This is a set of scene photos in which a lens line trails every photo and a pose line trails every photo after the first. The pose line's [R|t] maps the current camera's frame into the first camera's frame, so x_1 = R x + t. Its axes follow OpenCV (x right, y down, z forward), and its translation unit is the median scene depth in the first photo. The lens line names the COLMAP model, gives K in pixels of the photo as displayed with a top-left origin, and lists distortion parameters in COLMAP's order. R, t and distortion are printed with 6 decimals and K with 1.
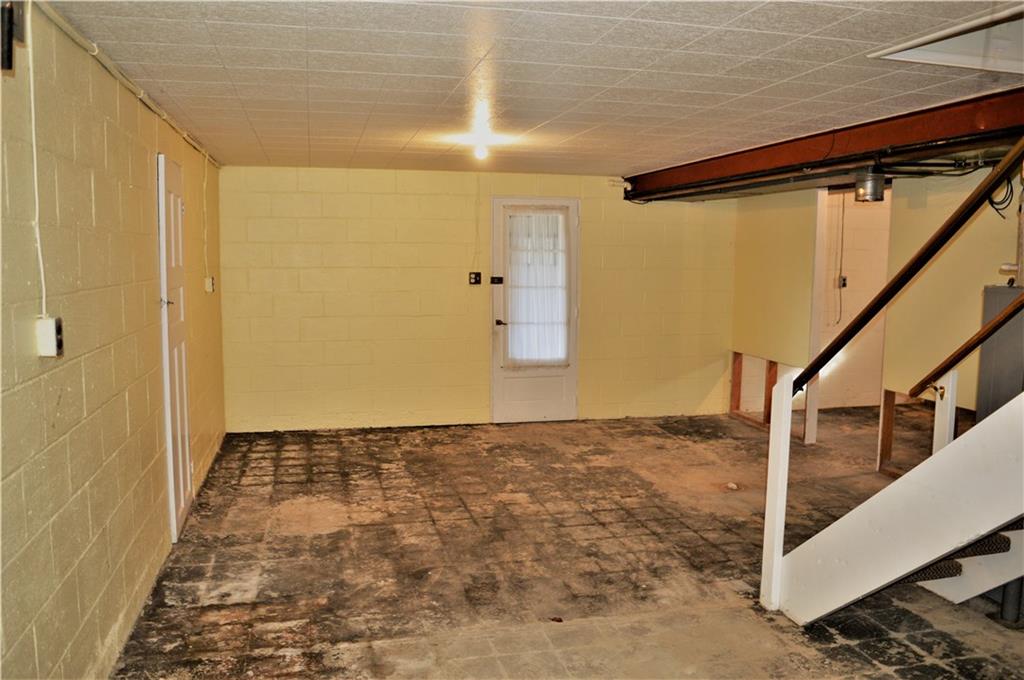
lens RADIAL K [[823.4, 0, 512.0], [0, 823.4, 340.0], [0, 0, 1]] dist [-0.075105, 0.004718]
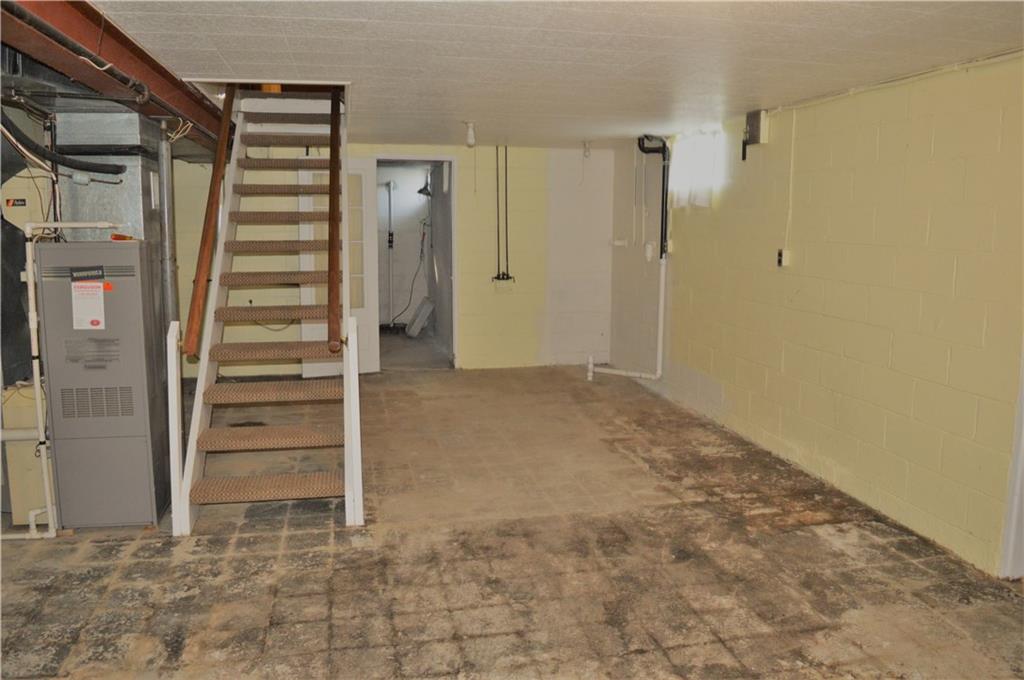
lens RADIAL K [[823.4, 0, 512.0], [0, 823.4, 340.0], [0, 0, 1]] dist [-0.075105, 0.004718]
pose [[-0.999182, -0.018520, 0.035951, 0.056777], [-0.009114, 0.969235, 0.245970, -0.189256], [-0.039400, 0.245441, -0.968611, 1.853300]]
